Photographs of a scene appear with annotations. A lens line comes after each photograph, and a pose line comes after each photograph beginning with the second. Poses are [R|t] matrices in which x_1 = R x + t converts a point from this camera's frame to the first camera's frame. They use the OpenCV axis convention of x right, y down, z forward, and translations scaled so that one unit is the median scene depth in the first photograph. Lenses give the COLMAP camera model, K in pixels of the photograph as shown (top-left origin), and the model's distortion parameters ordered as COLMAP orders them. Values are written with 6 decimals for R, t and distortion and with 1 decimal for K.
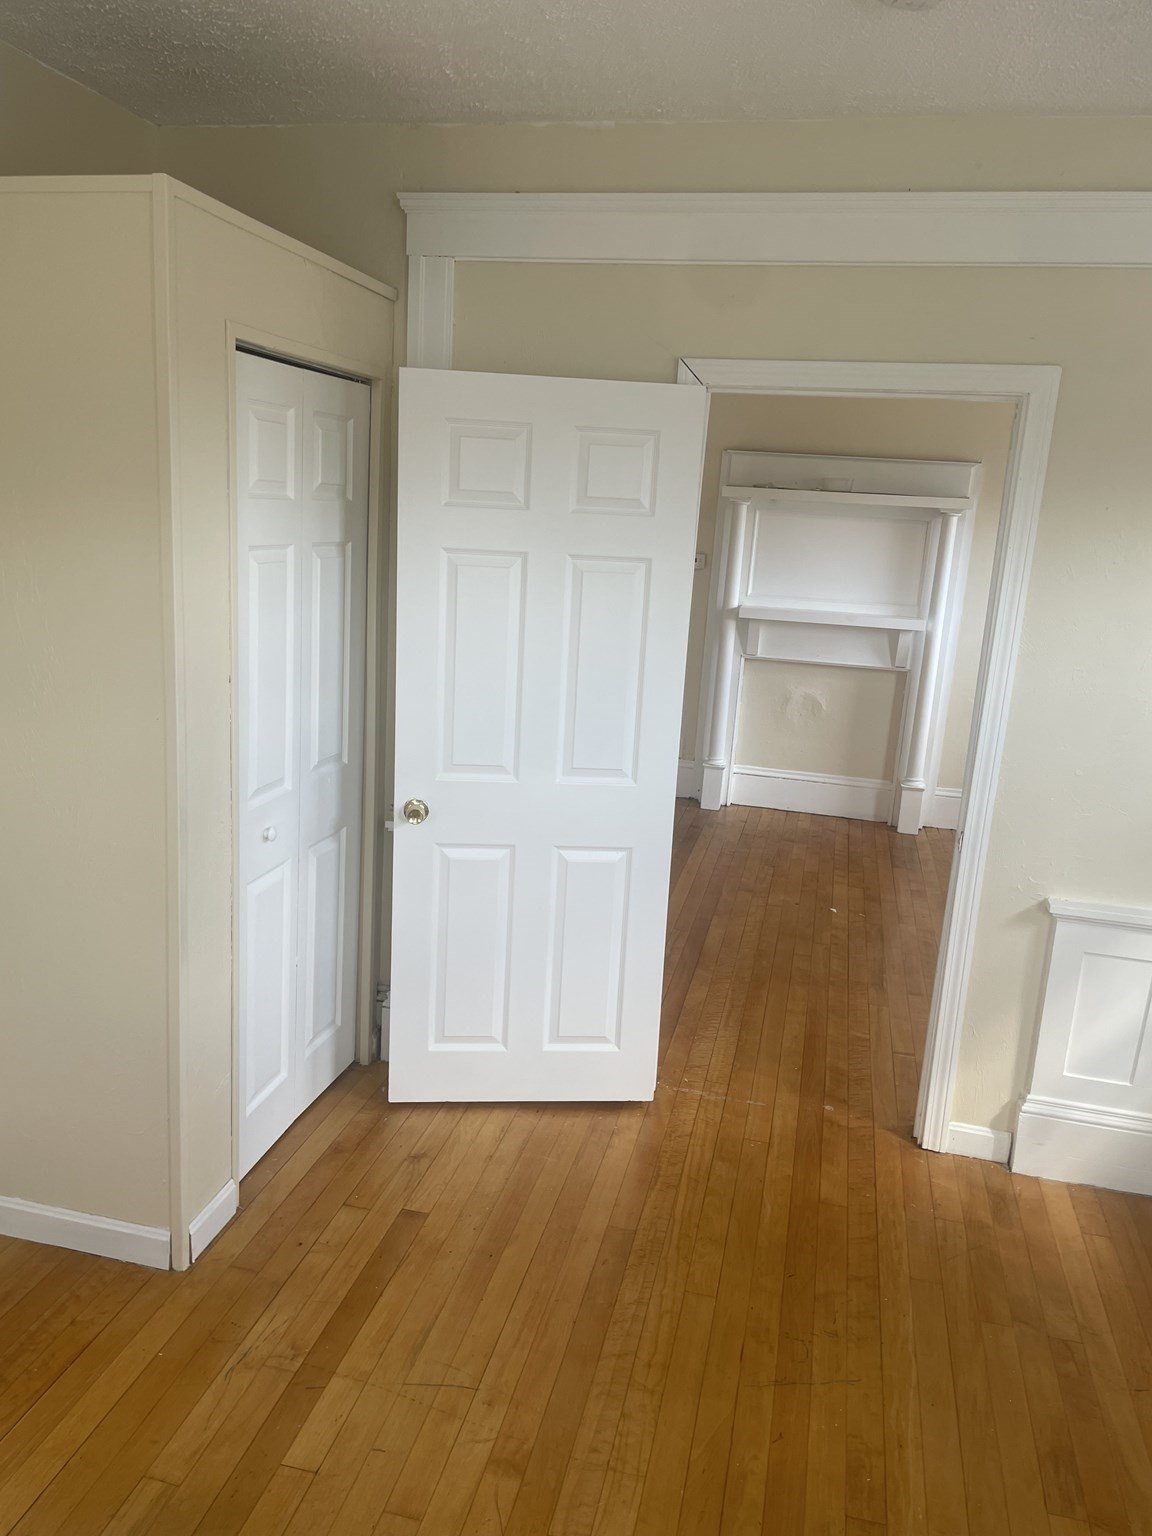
lens RADIAL K [[1169.3, 0, 576.0], [0, 1169.3, 768.0], [0, 0, 1]] dist [0.153887, -0.225821]
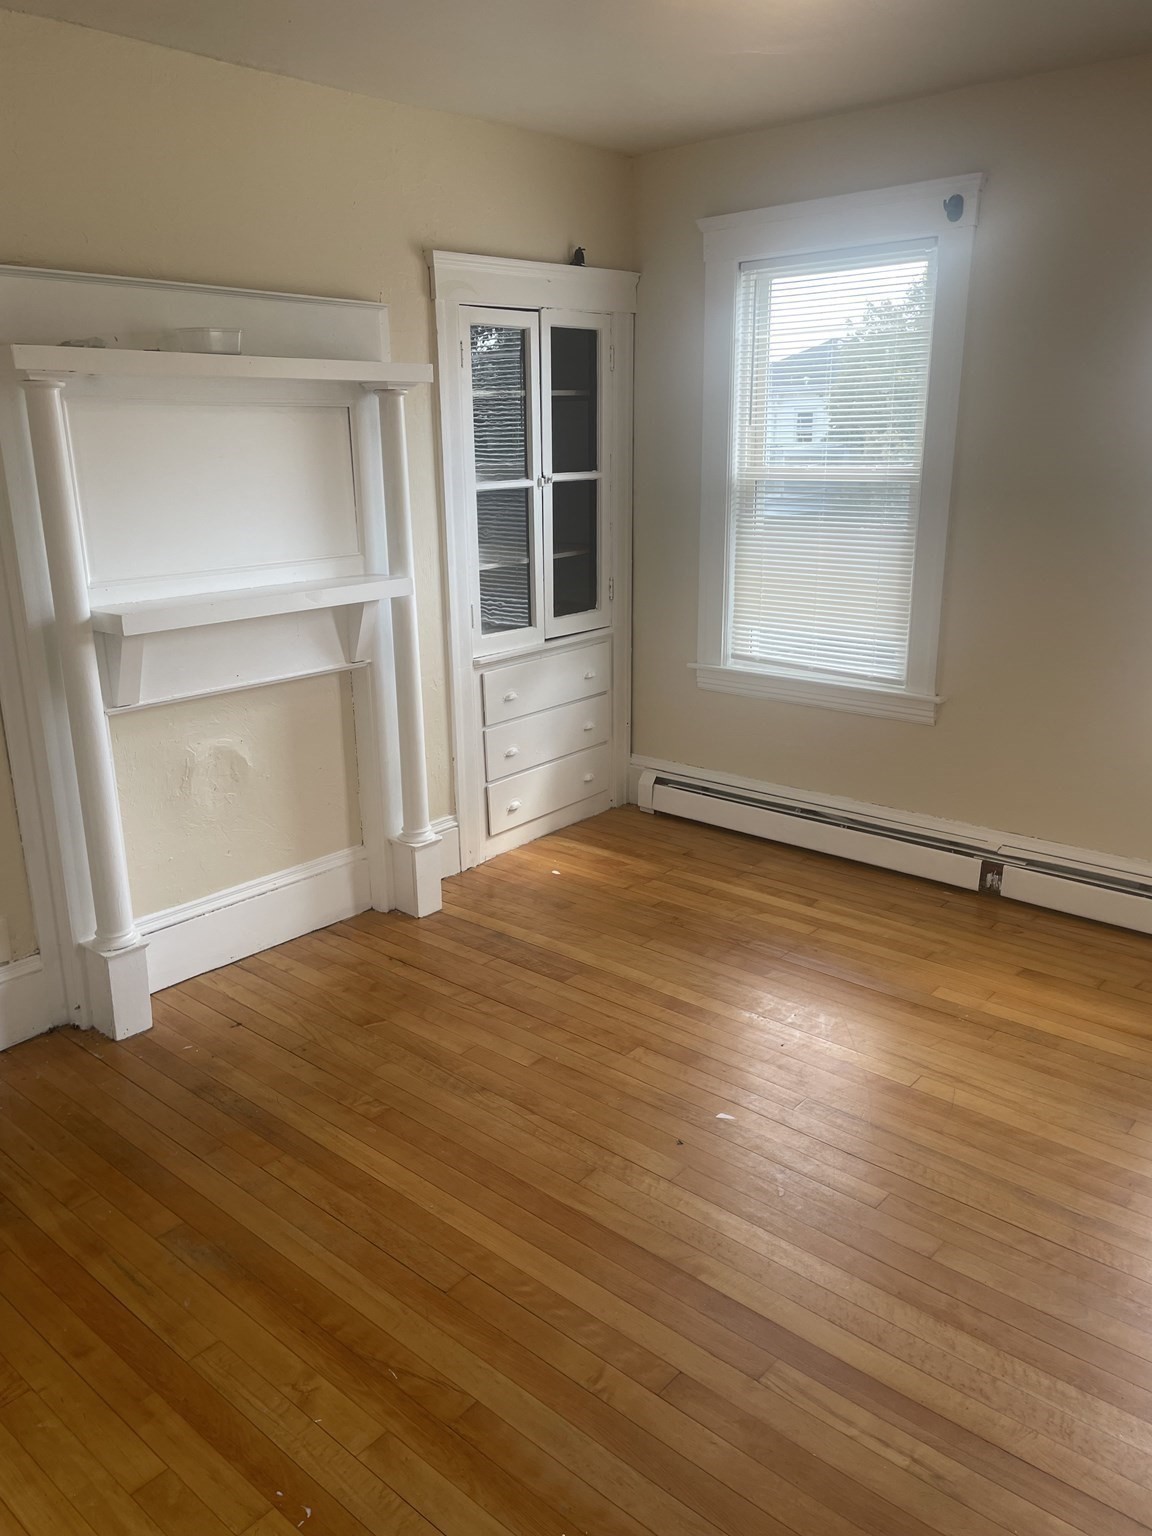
lens RADIAL K [[1169.3, 0, 576.0], [0, 1169.3, 768.0], [0, 0, 1]] dist [0.153887, -0.225821]
pose [[0.470767, -0.309748, 0.826096, -0.176897], [0.237455, 0.946276, 0.219492, -0.137312], [-0.849702, 0.092831, 0.519027, 0.601573]]
